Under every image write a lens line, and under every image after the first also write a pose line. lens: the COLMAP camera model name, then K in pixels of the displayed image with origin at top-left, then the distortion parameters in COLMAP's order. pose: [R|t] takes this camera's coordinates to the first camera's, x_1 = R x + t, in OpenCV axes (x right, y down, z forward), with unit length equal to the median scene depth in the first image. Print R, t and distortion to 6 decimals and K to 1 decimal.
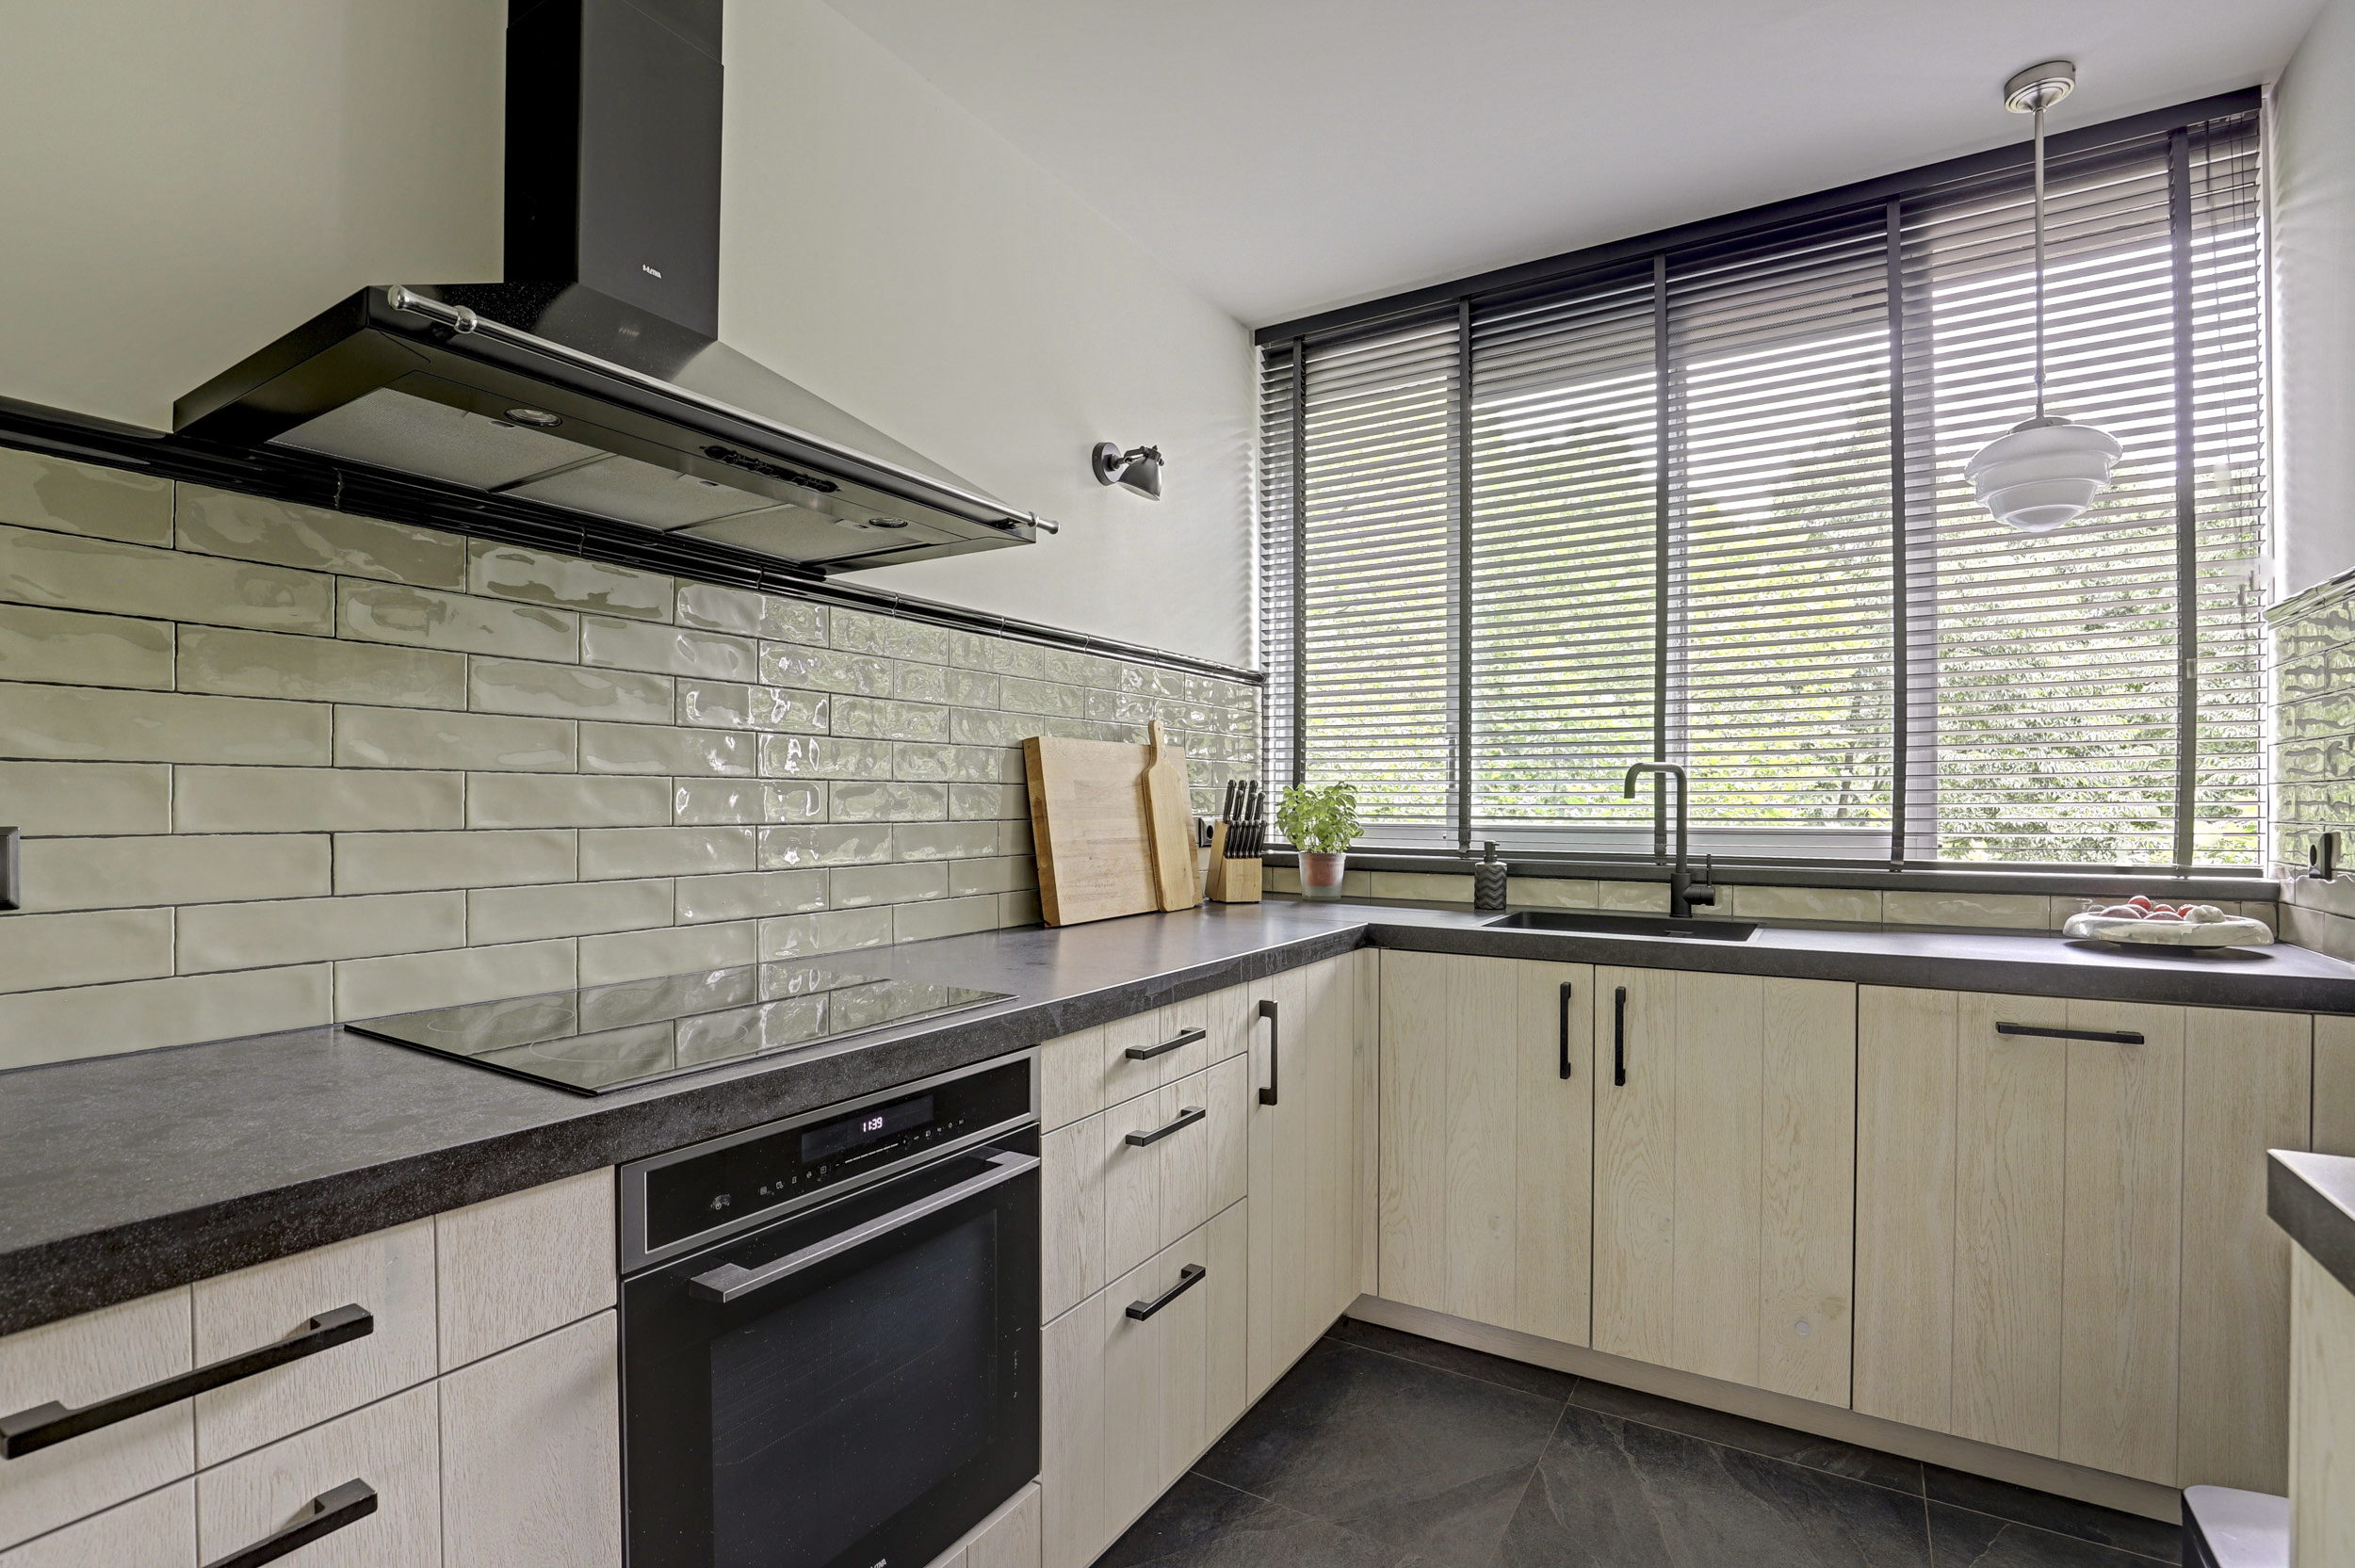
lens RADIAL K [[1097.1, 0, 1177.9], [0, 1097.1, 820.0], [0, 0, 1]] dist [-0.028170, 0.004156]
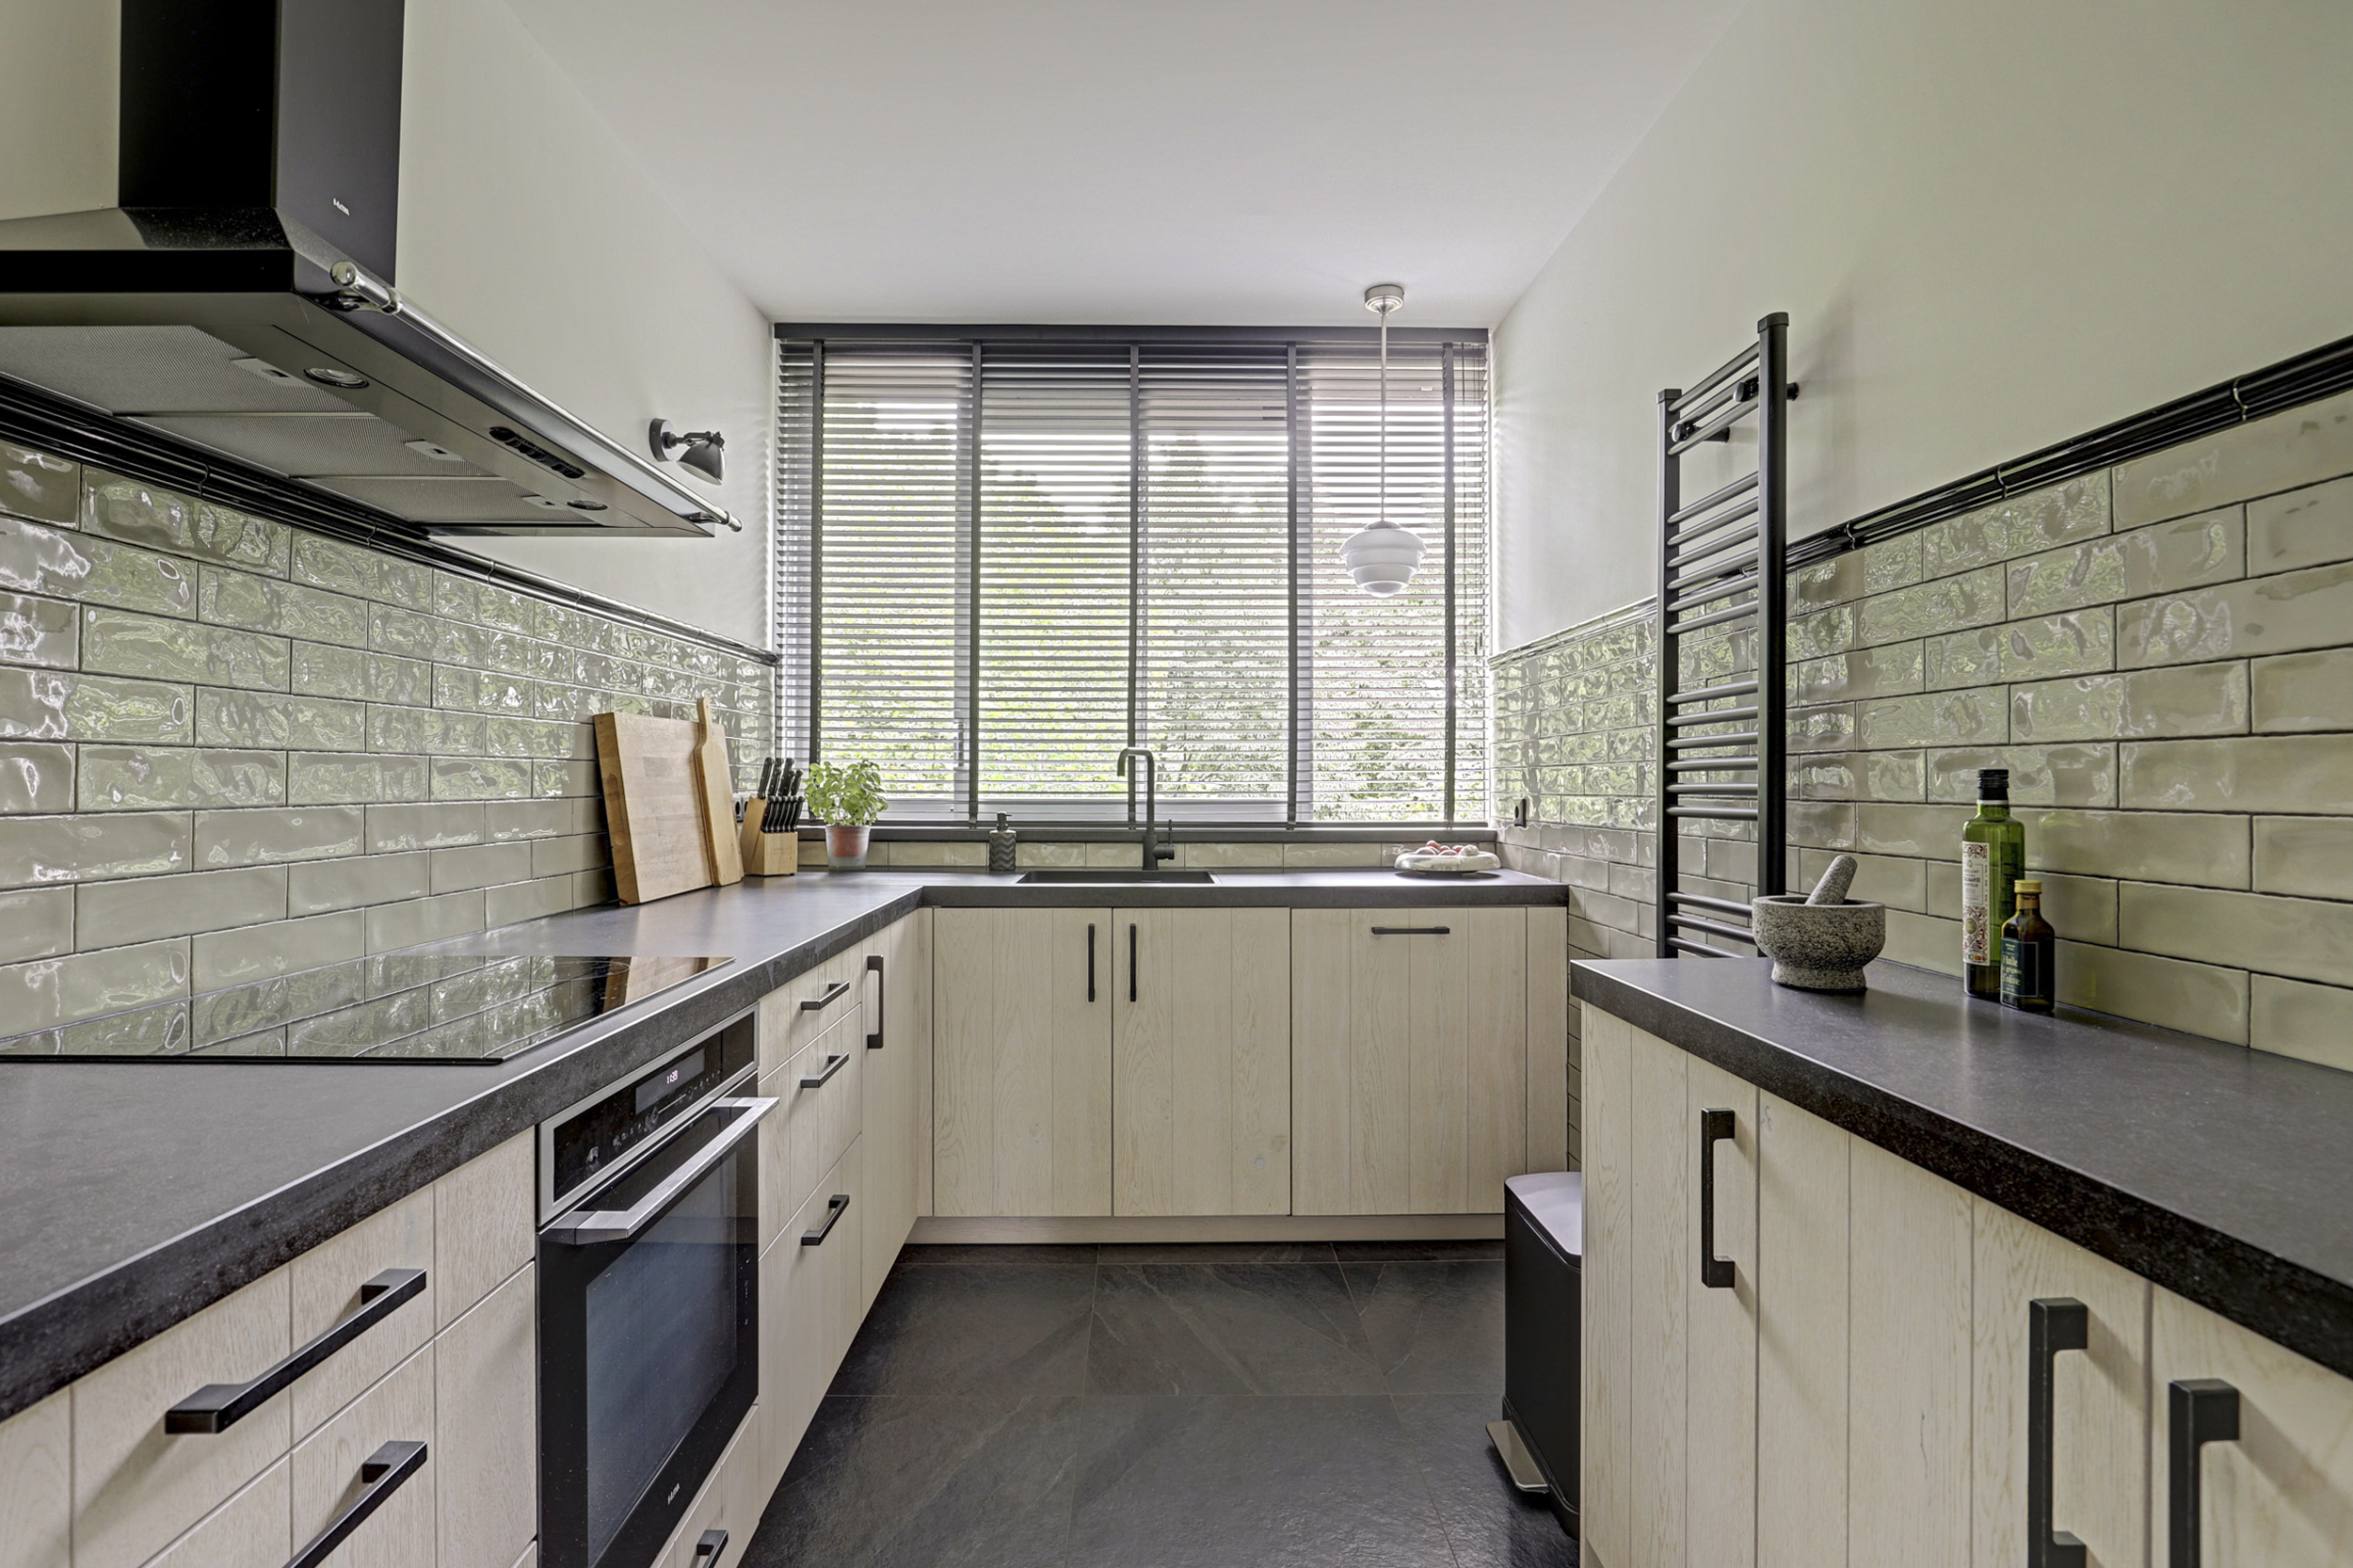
lens RADIAL K [[1096.3, 0, 1175.0], [0, 1096.3, 787.8], [0, 0, 1]] dist [-0.028170, 0.004156]
pose [[0.837684, -0.003654, 0.546143, -0.241650], [0.007550, 0.999960, -0.004890, 0.000167], [-0.546103, 0.008220, 0.837678, -0.095801]]
